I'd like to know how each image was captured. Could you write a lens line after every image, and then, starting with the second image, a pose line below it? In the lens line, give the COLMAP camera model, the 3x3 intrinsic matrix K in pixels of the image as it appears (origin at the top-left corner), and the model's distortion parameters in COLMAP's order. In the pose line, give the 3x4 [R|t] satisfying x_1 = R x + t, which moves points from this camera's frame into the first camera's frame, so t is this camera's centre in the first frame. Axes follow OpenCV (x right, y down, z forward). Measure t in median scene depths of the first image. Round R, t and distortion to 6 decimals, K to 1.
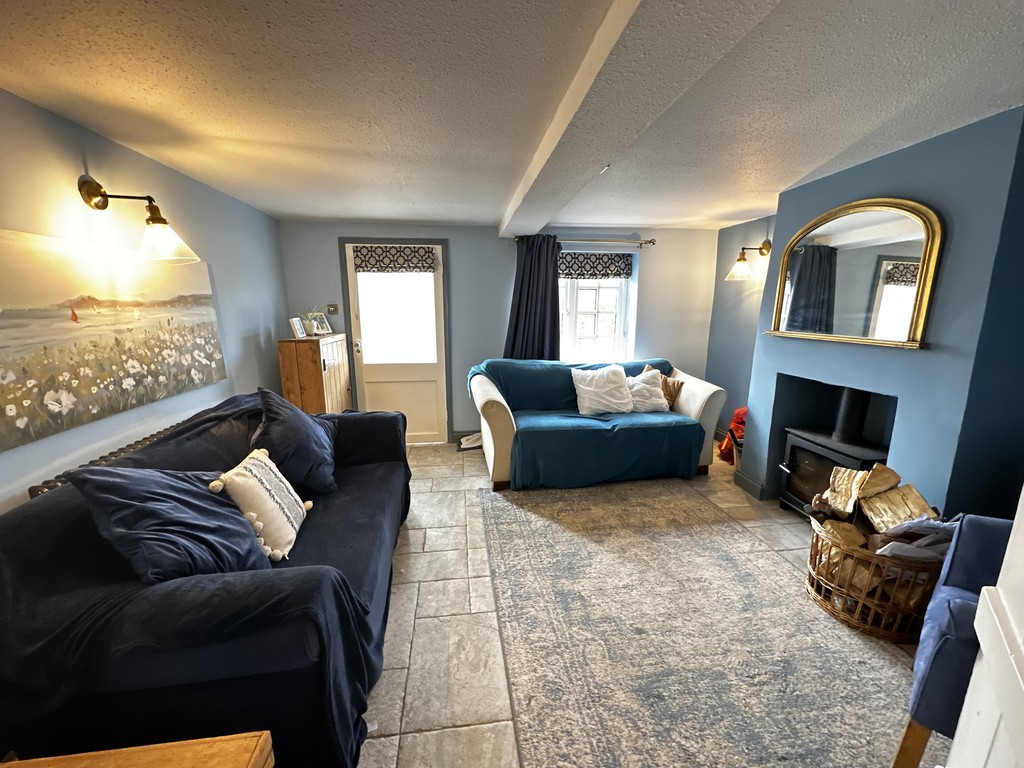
lens RADIAL K [[407.7, 0, 512.0], [0, 407.7, 386.3], [0, 0, 1]] dist [-0.004189, 0.000165]
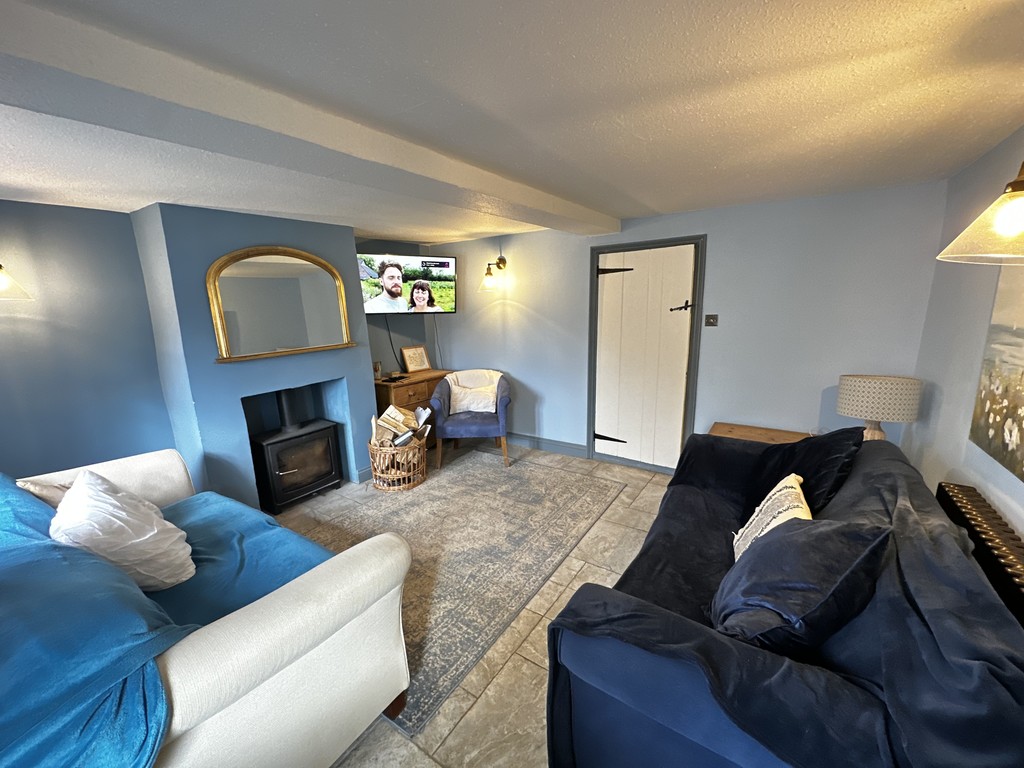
lens RADIAL K [[407.7, 0, 512.7], [0, 407.7, 384.9], [0, 0, 1]] dist [-0.004189, 0.000165]
pose [[-0.744155, -0.113565, 0.658282, -0.705739], [0.164394, 0.924002, 0.345246, -0.432081], [-0.647462, 0.365134, -0.668932, 1.796436]]
